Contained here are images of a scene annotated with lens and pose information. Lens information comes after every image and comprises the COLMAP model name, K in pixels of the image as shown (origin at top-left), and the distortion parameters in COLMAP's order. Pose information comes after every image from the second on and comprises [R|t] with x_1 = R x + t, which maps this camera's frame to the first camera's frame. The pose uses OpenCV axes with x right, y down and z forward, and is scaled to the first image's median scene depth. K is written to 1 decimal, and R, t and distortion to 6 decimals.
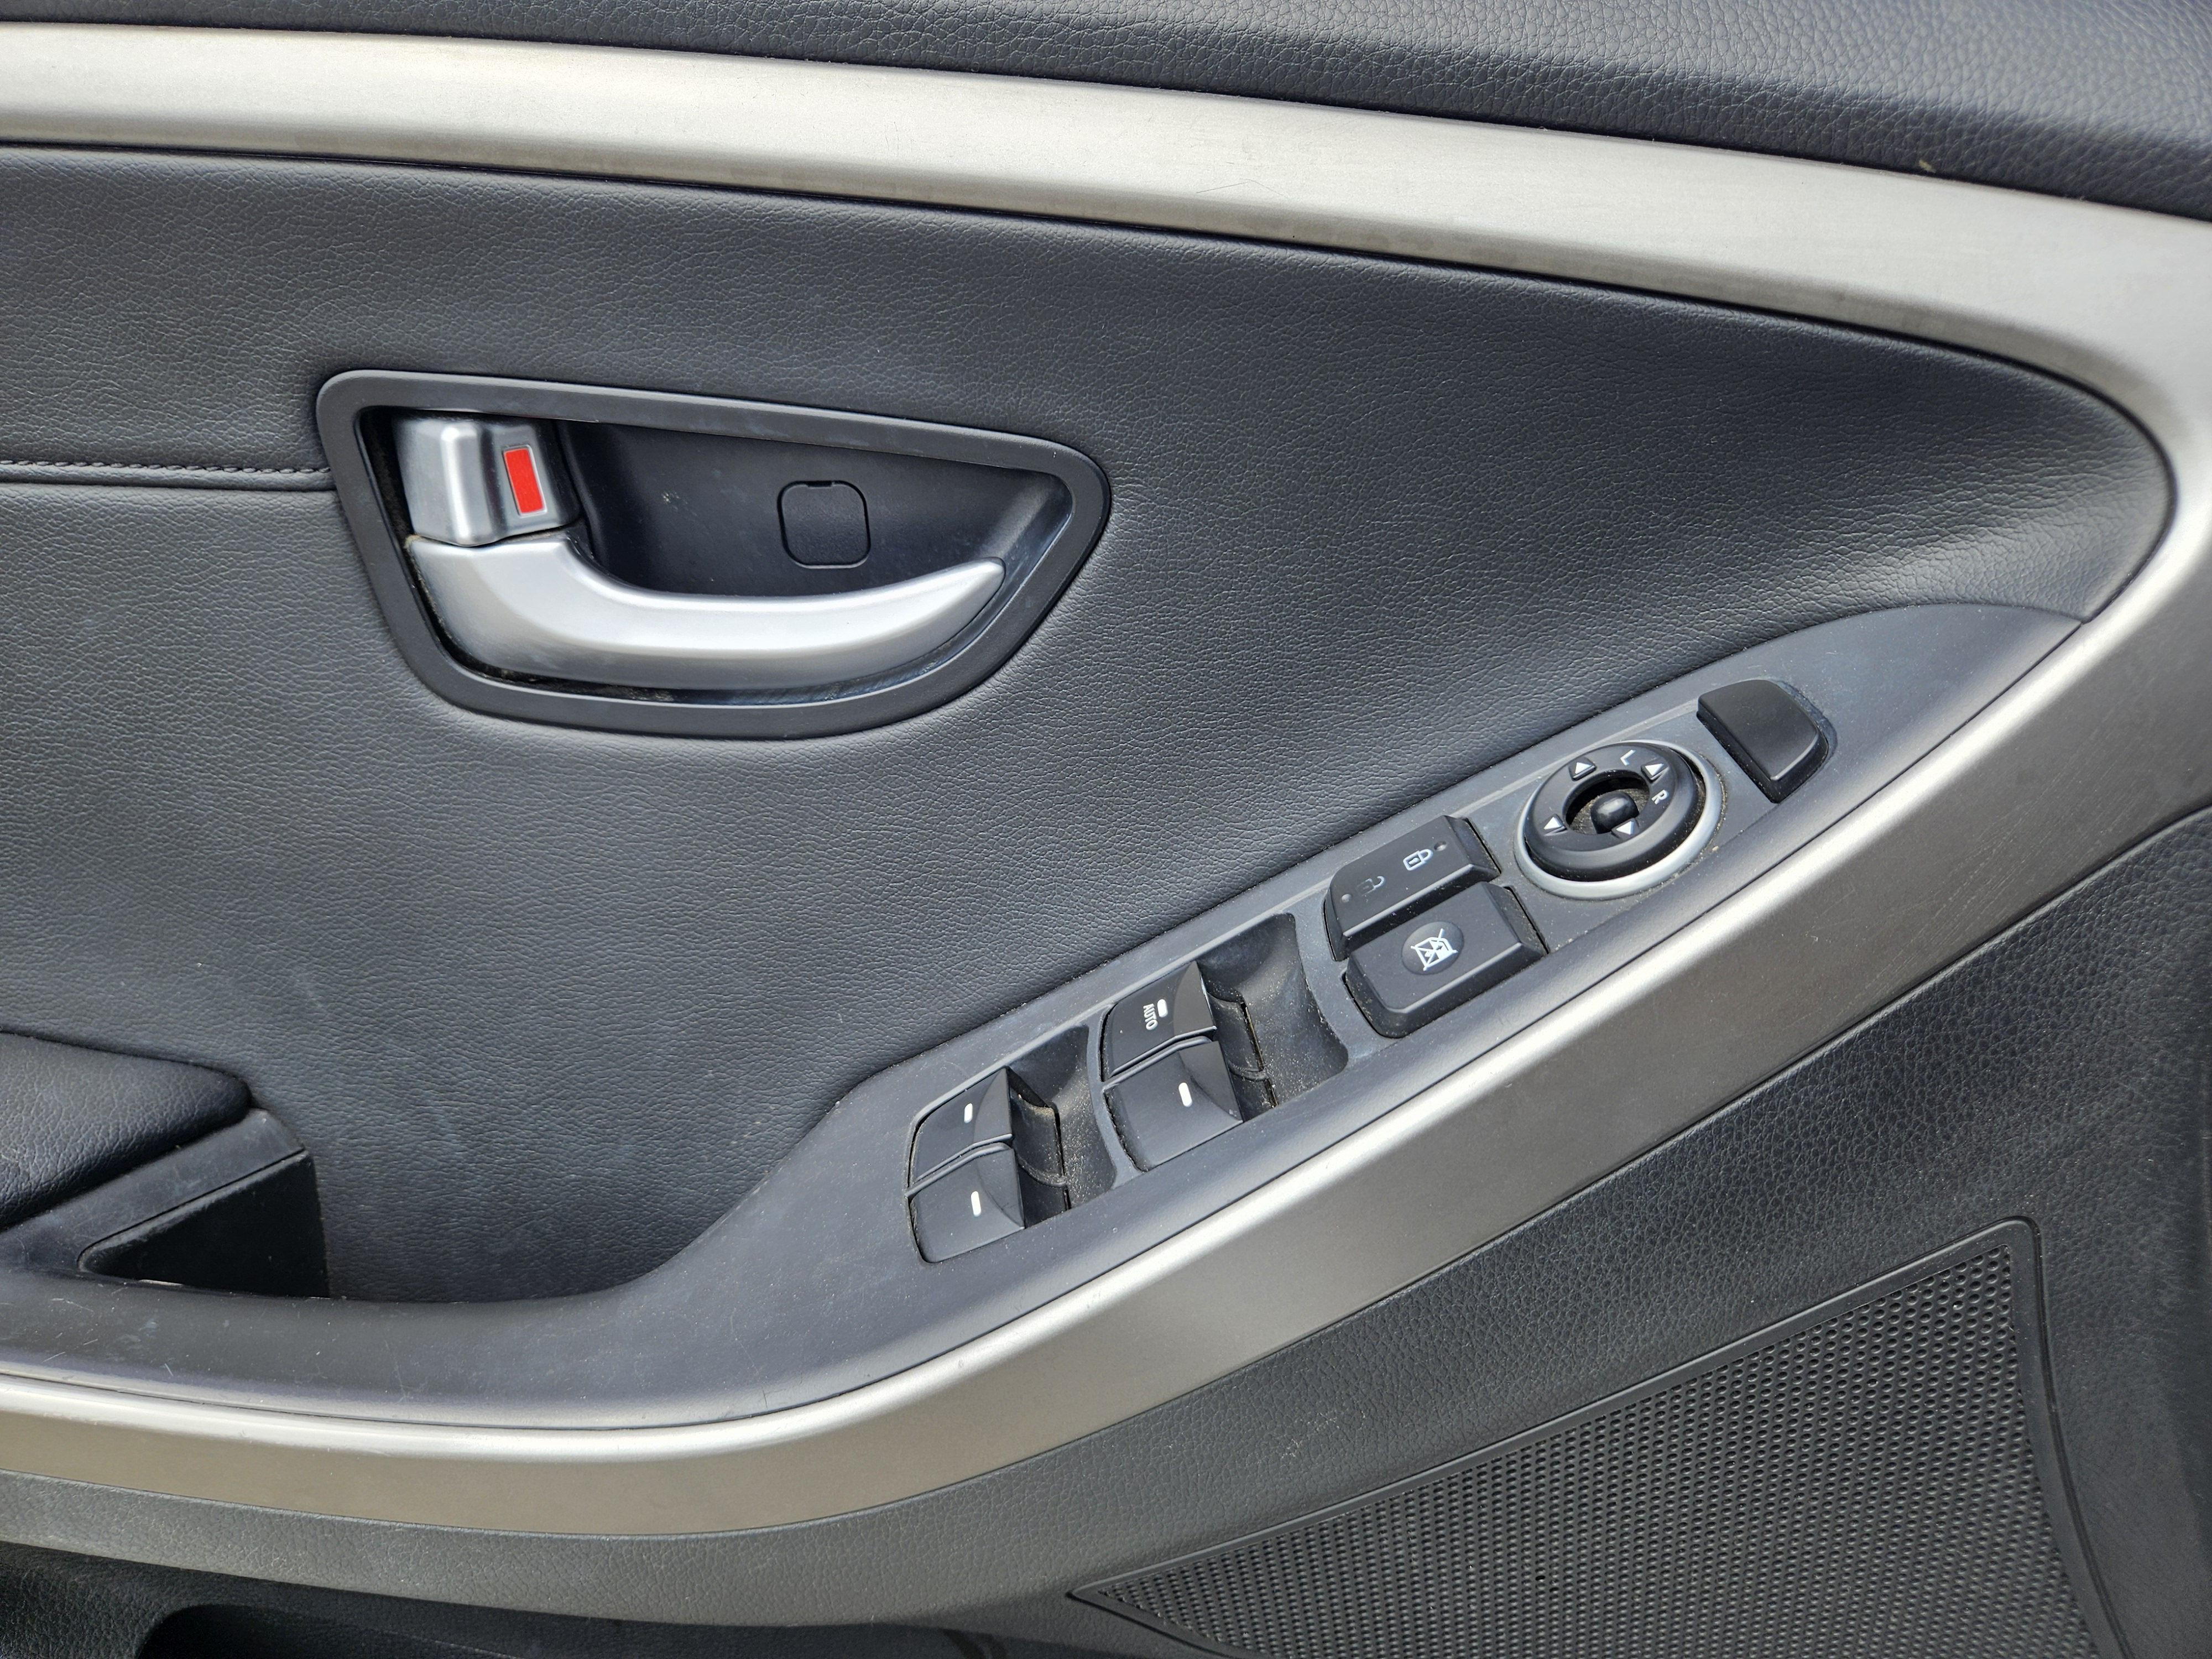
lens RADIAL K [[1502.2, 0, 1109.0], [0, 1502.2, 851.6], [0, 0, 1]] dist [0.054687, -0.043497]
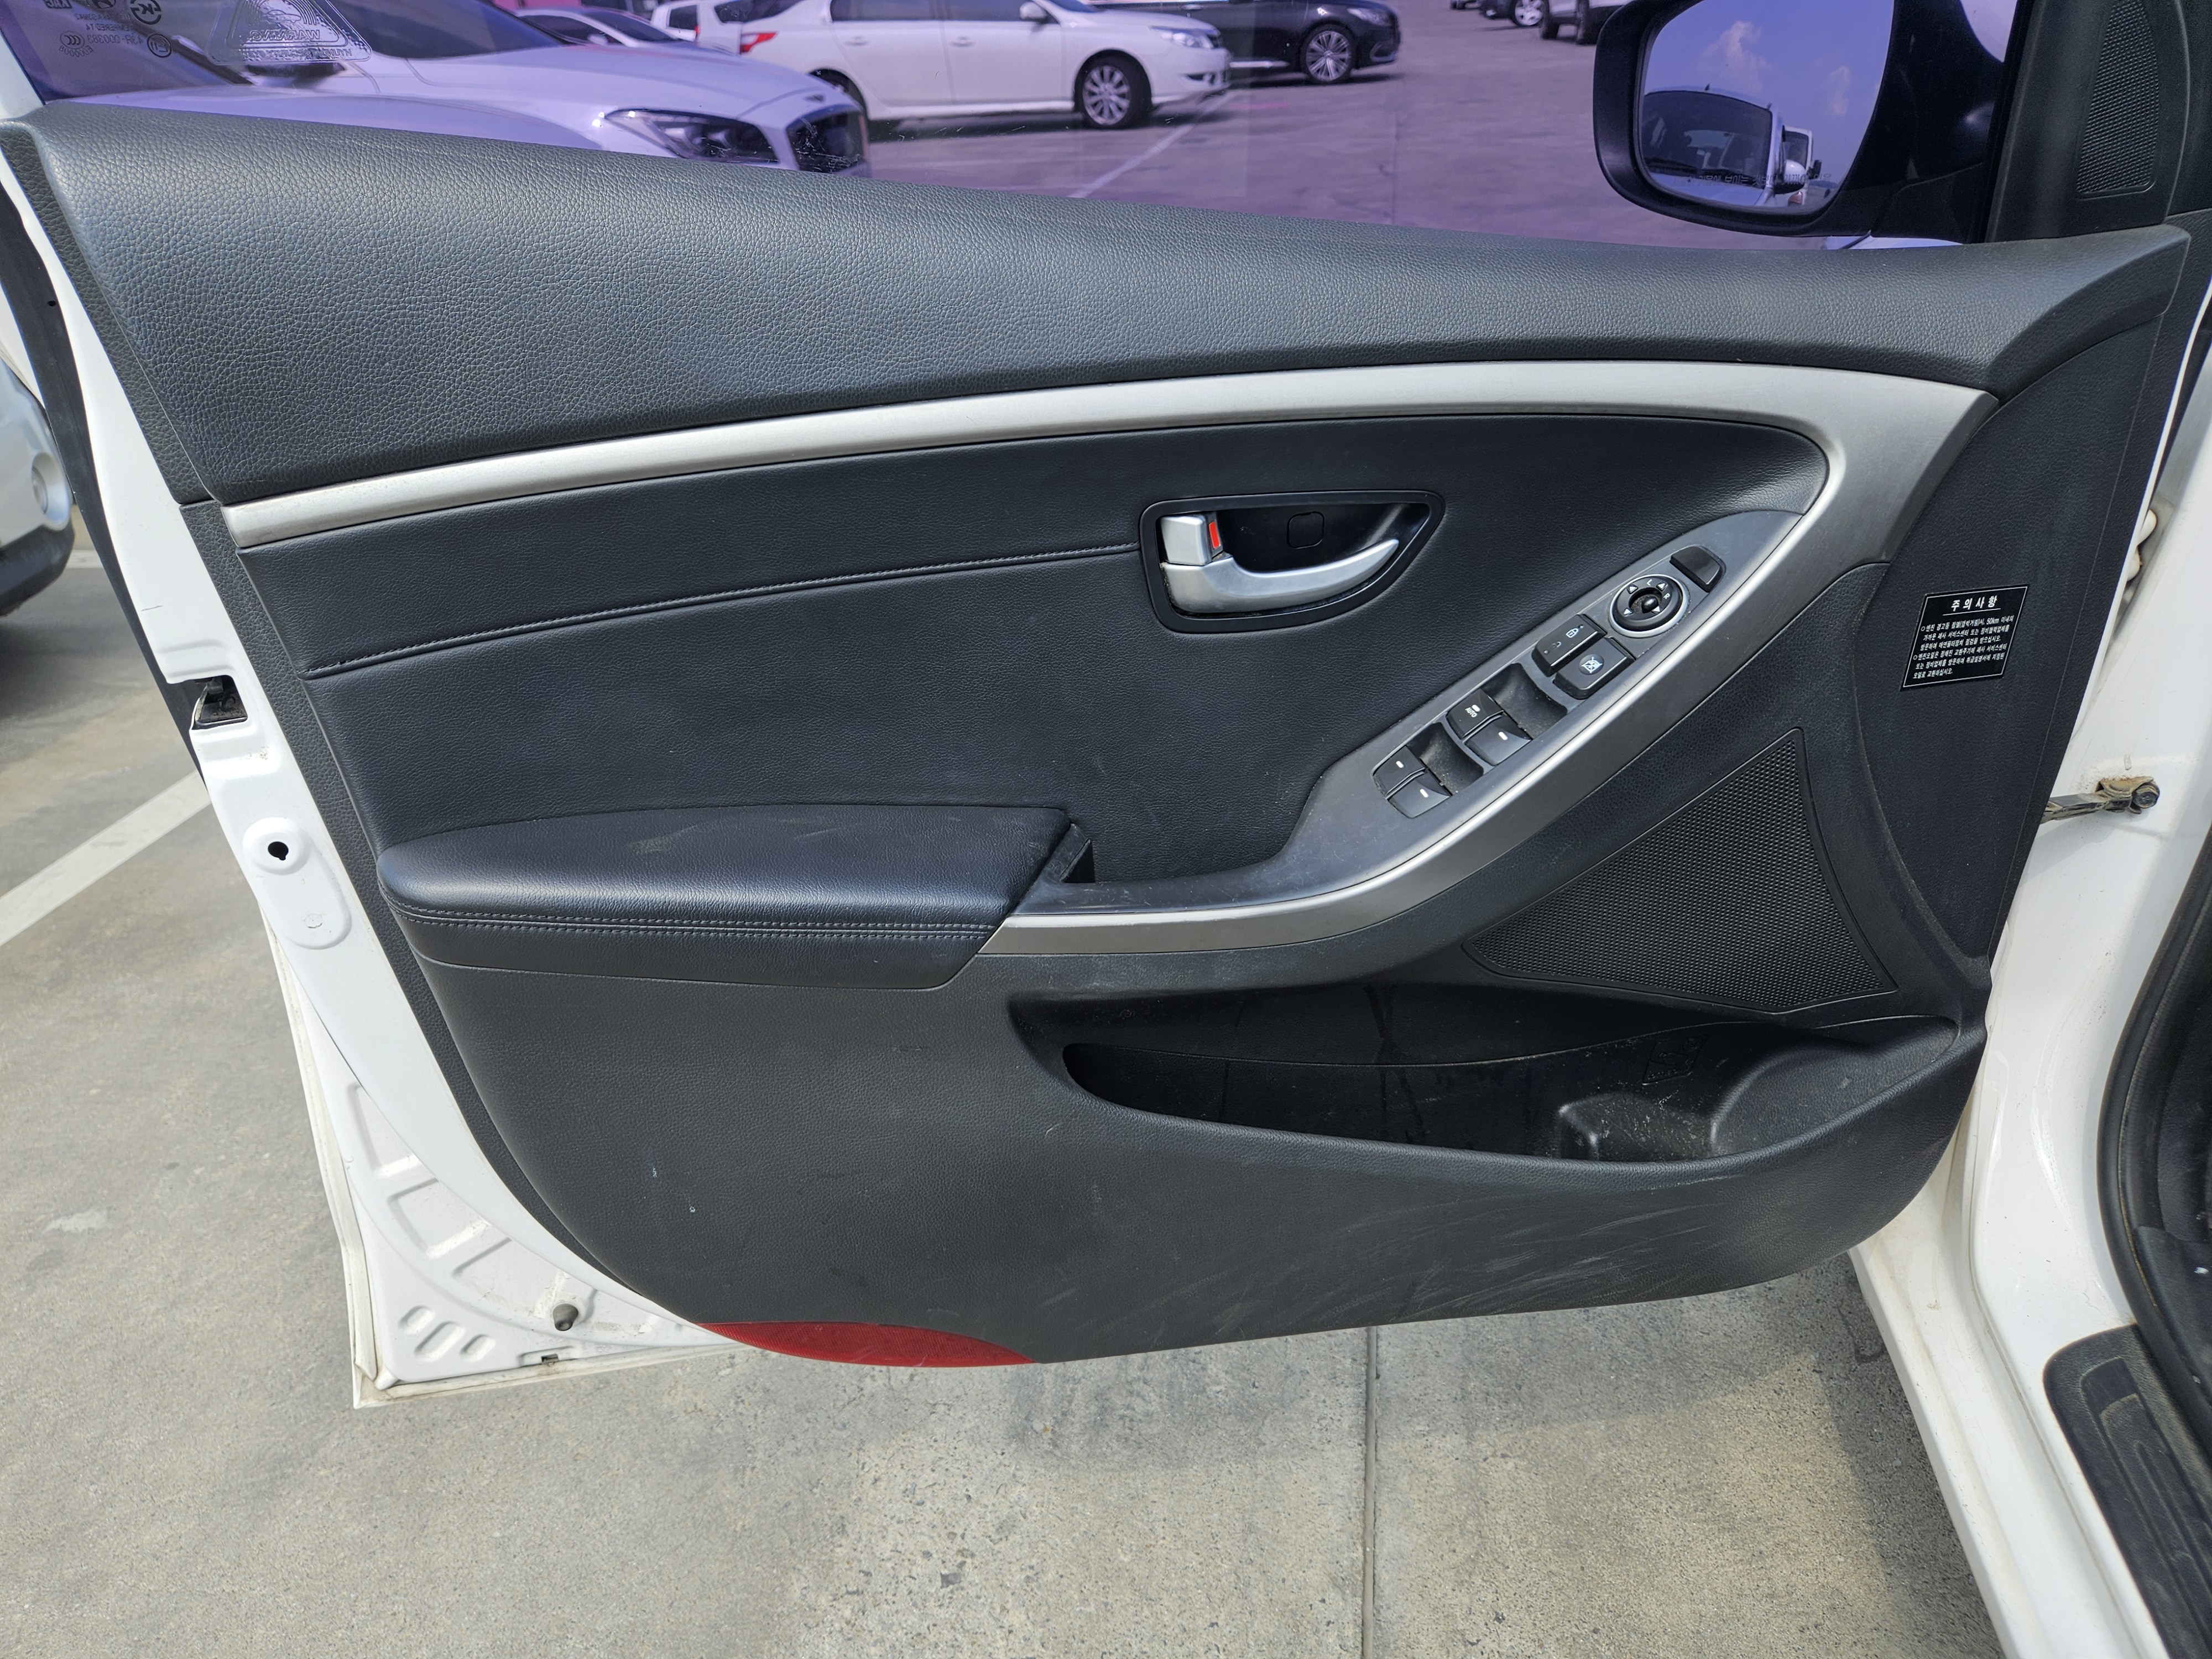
lens RADIAL K [[1502.2, 0, 1100.3], [0, 1502.2, 847.1], [0, 0, 1]] dist [0.054687, -0.043497]
pose [[0.973706, -0.170784, 0.150764, -1.075925], [0.151658, 0.979792, 0.130417, -0.098677], [-0.169990, -0.104123, 0.979929, -1.492795]]
